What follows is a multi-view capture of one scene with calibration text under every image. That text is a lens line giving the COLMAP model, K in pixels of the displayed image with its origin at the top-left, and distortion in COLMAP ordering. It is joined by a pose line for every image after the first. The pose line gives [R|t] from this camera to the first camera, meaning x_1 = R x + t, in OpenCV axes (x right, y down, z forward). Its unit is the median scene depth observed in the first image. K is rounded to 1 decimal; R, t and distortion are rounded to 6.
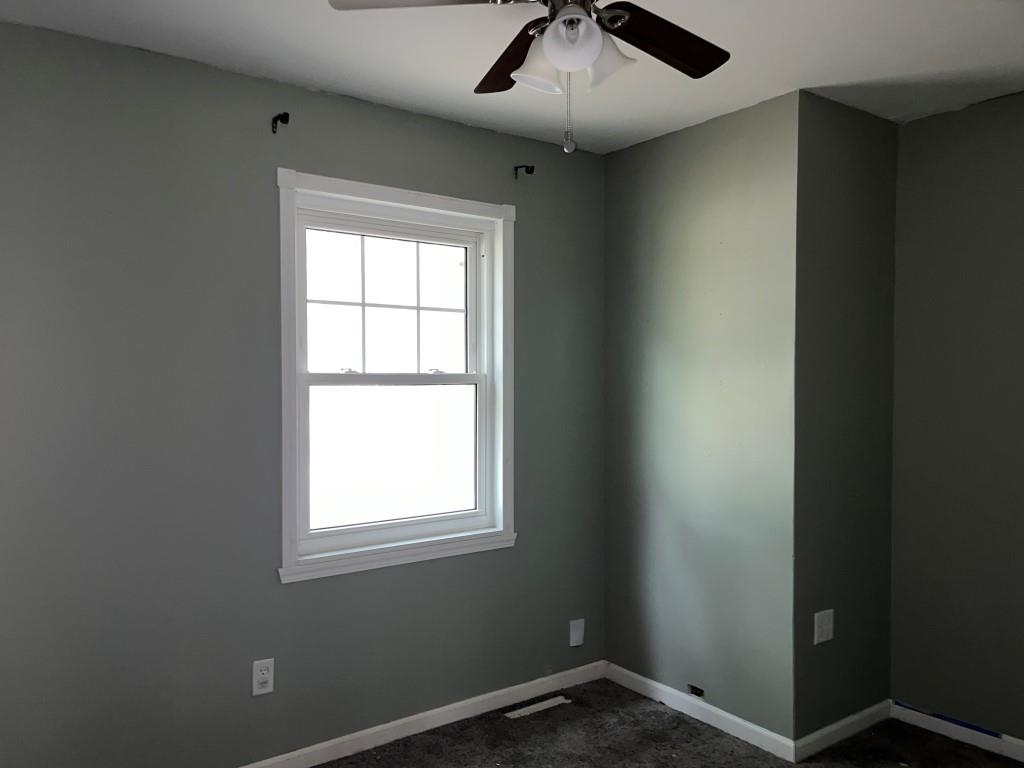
lens RADIAL K [[754.8, 0, 516.7], [0, 754.8, 404.2], [0, 0, 1]] dist [0.054356, -0.067135]
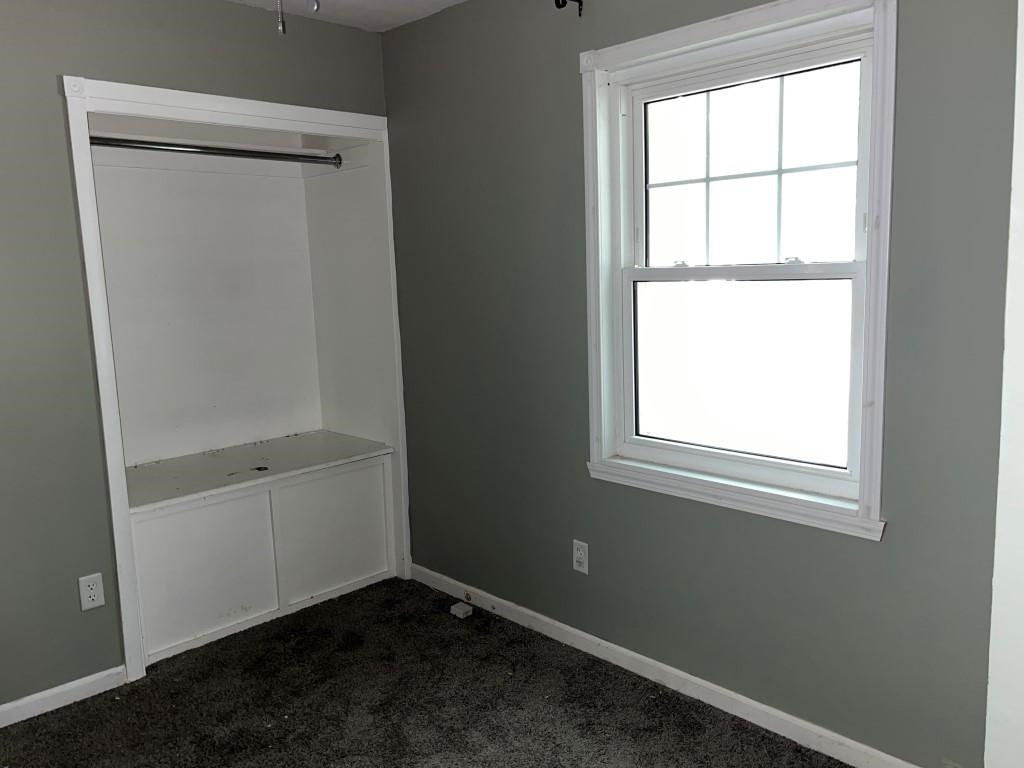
lens RADIAL K [[806.2, 0, 512.0], [0, 806.2, 384.0], [0, 0, 1]] dist [0.005228, 0.001363]
pose [[0.146435, 0.145500, -0.978461, 0.651029], [-0.002549, 0.989176, 0.146712, -0.042063], [0.989217, -0.018990, 0.145221, 0.672879]]
